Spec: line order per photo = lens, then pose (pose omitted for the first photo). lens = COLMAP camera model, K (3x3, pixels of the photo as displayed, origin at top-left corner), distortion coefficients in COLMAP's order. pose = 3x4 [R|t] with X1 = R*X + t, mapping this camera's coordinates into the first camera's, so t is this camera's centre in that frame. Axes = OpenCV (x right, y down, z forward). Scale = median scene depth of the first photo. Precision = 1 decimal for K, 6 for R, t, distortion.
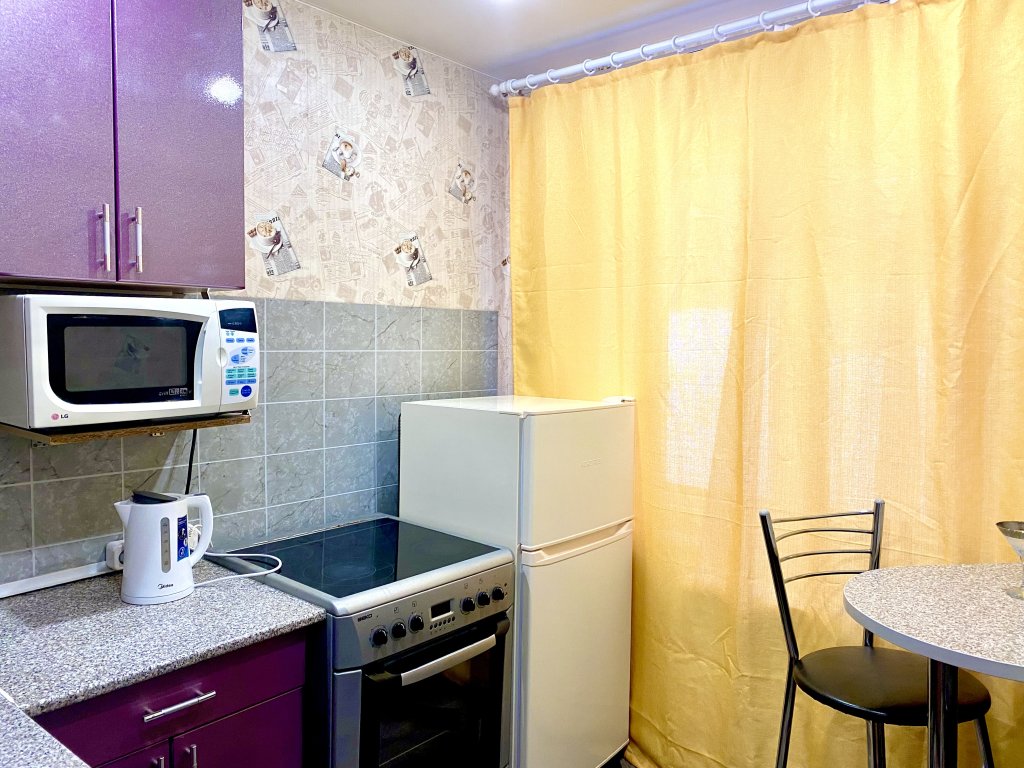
lens RADIAL K [[791.7, 0, 516.6], [0, 791.7, 379.5], [0, 0, 1]] dist [0.008687, 0.013612]
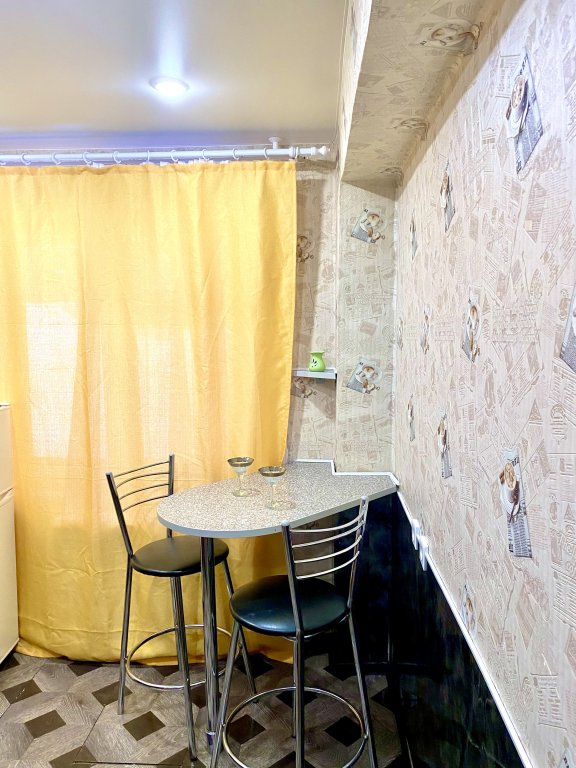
lens RADIAL K [[593.8, 0, 288.0], [0, 593.8, 384.0], [0, 0, 1]] dist [0.008687, 0.013612]
pose [[0.804140, -0.069713, 0.590338, -0.095584], [0.041653, 0.997267, 0.061028, -0.068859], [-0.592979, -0.024486, 0.804845, -0.196259]]
